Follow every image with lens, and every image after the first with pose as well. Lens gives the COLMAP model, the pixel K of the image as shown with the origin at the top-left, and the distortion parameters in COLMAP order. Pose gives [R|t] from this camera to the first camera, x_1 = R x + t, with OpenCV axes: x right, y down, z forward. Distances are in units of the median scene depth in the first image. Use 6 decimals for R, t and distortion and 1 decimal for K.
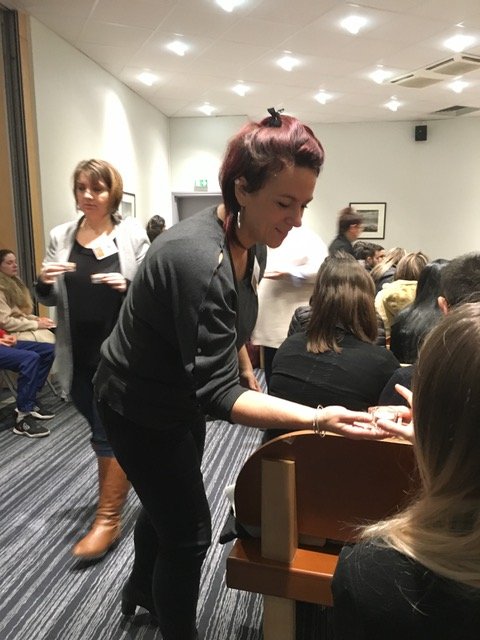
lens RADIAL K [[540.0, 0, 240.3], [0, 540.0, 324.5], [0, 0, 1]] dist [0.080281, -0.104238]
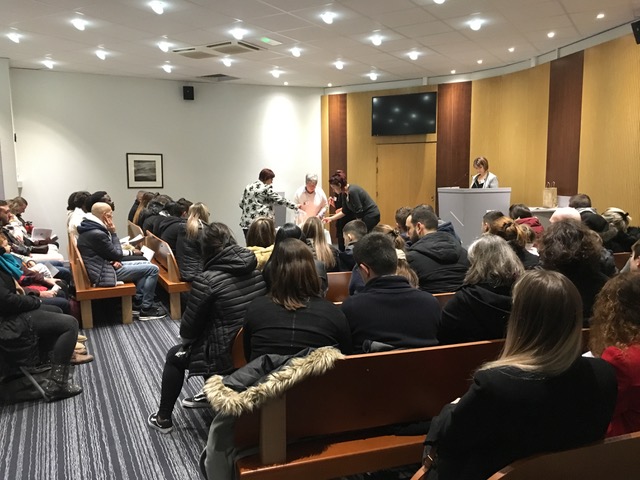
lens RADIAL K [[540.0, 0, 320.0], [0, 540.0, 240.0], [0, 0, 1]] dist [0.080281, -0.104238]
pose [[0.821256, -0.074107, 0.565727, -0.100434], [0.098345, 0.995075, -0.012416, -0.015468], [-0.562021, 0.065833, 0.824499, -0.037701]]
